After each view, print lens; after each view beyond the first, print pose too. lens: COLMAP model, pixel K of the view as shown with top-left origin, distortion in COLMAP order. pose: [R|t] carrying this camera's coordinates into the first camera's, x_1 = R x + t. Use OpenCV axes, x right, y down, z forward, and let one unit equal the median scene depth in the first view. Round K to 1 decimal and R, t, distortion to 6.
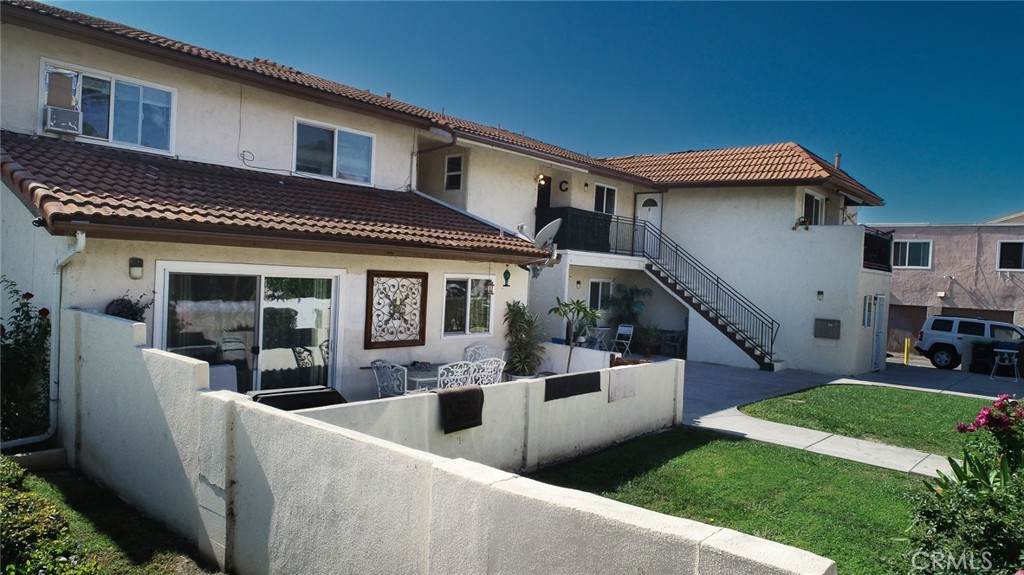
lens RADIAL K [[685.4, 0, 512.0], [0, 685.4, 287.5], [0, 0, 1]] dist [-0.002120, -0.000239]
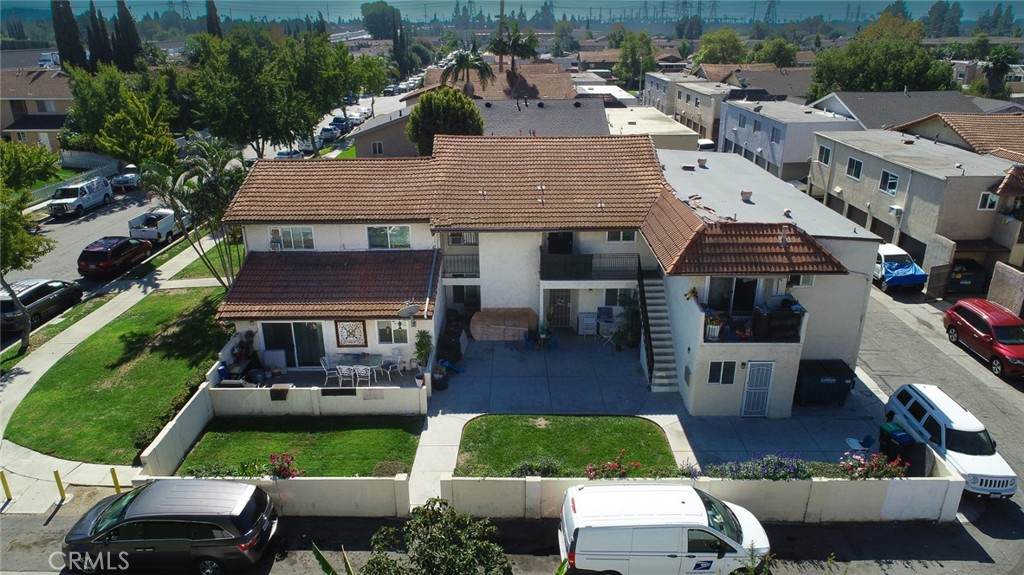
lens RADIAL K [[685.4, 0, 512.0], [0, 685.4, 287.5], [0, 0, 1]] dist [-0.002120, -0.000239]
pose [[0.649480, 0.224622, -0.726444, 1.768613], [0.022603, 0.949246, 0.313722, -0.797772], [0.760043, -0.220176, 0.611439, -0.042509]]
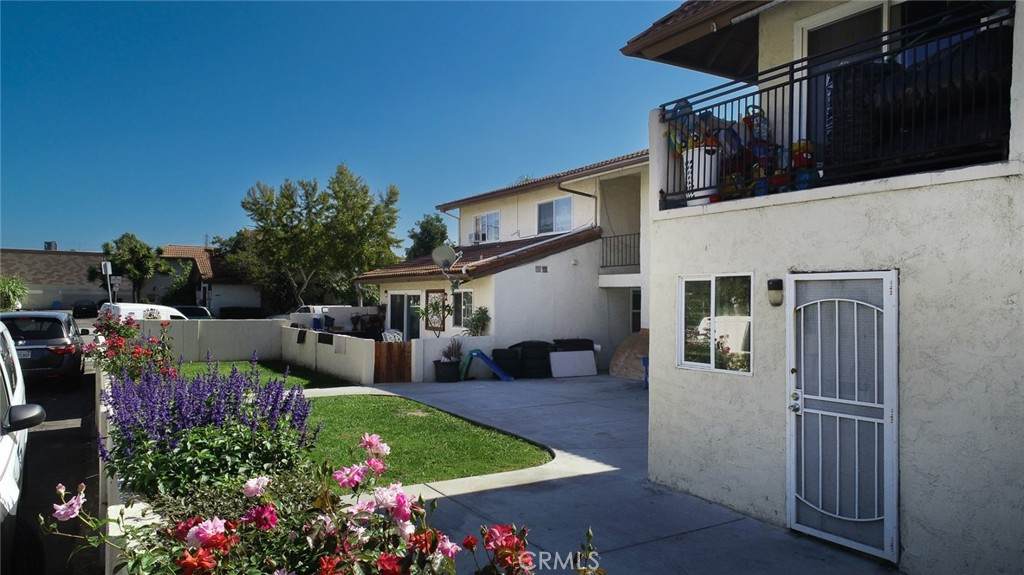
lens RADIAL K [[685.4, 0, 512.0], [0, 685.4, 287.5], [0, 0, 1]] dist [-0.002120, -0.000239]
pose [[-0.294043, -0.069240, -0.953281, 1.363163], [-0.042748, 0.997327, -0.059254, 0.063885], [0.954836, 0.023328, -0.296217, 1.545386]]
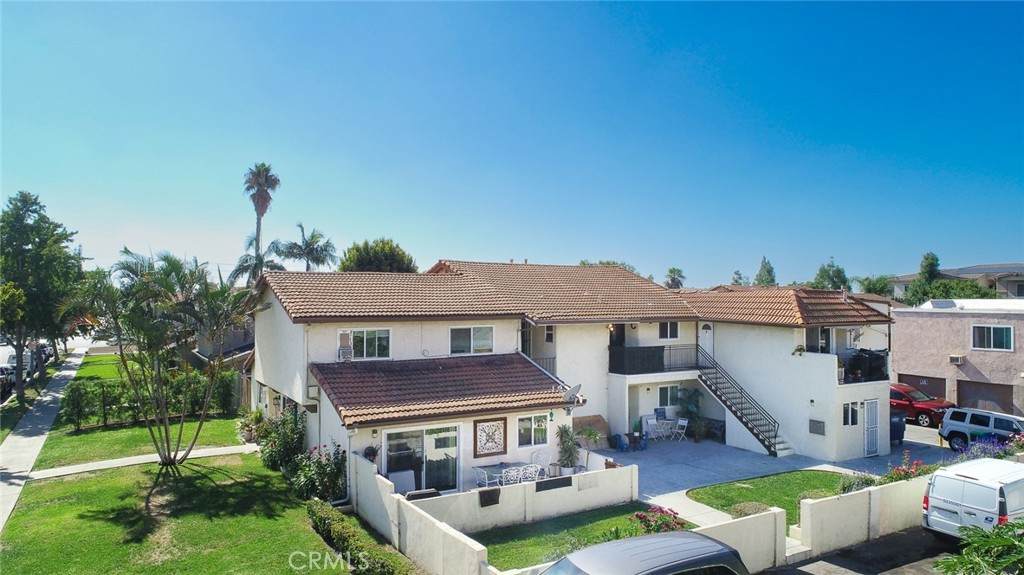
lens RADIAL K [[685.4, 0, 512.0], [0, 685.4, 287.5], [0, 0, 1]] dist [-0.002120, -0.000239]
pose [[0.946761, -0.052062, -0.317701, 0.500172], [0.038500, 0.998065, -0.048823, -0.275874], [0.319628, 0.033992, 0.946933, -0.821217]]
